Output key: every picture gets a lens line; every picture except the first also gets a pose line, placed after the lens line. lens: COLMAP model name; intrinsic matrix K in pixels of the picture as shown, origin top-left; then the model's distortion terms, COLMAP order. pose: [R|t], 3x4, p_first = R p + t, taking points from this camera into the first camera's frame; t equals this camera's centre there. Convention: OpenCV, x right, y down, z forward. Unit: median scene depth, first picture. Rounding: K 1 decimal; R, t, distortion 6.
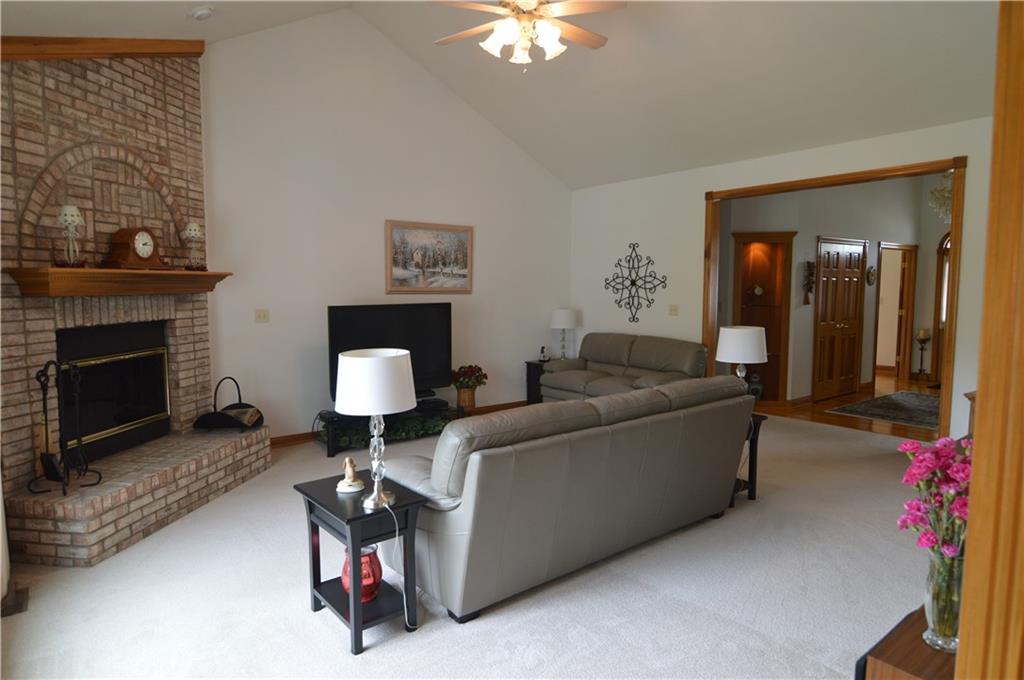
lens RADIAL K [[596.1, 0, 514.0], [0, 596.1, 337.4], [0, 0, 1]] dist [-0.024492, -0.005795]
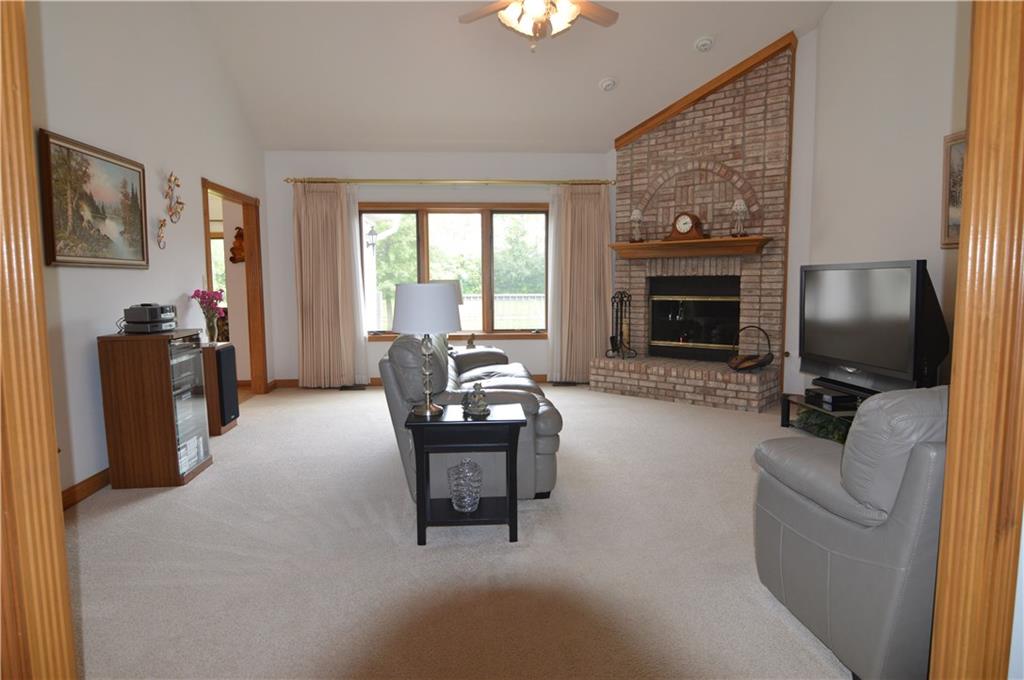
lens RADIAL K [[596.1, 0, 511.1], [0, 596.1, 340.0], [0, 0, 1]] dist [-0.024492, -0.005795]
pose [[-0.545872, 0.089844, -0.833038, 0.932758], [-0.064195, 0.986827, 0.148496, -0.061051], [0.835406, 0.134536, -0.532914, 1.497653]]
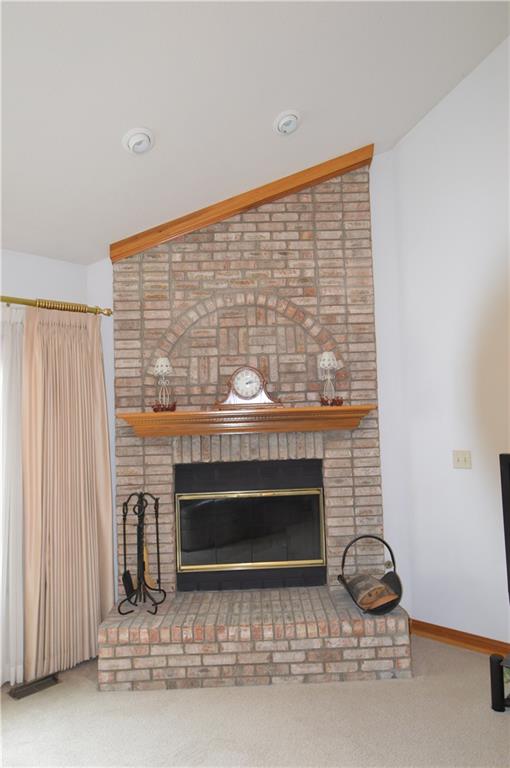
lens RADIAL K [[531.8, 0, 253.9], [0, 531.8, 382.8], [0, 0, 1]] dist [0.004511, -0.014692]
pose [[0.162965, -0.057211, -0.984972, 0.258256], [-0.055230, 0.996223, -0.067002, -0.100157], [0.985085, 0.065319, 0.159189, 0.874814]]
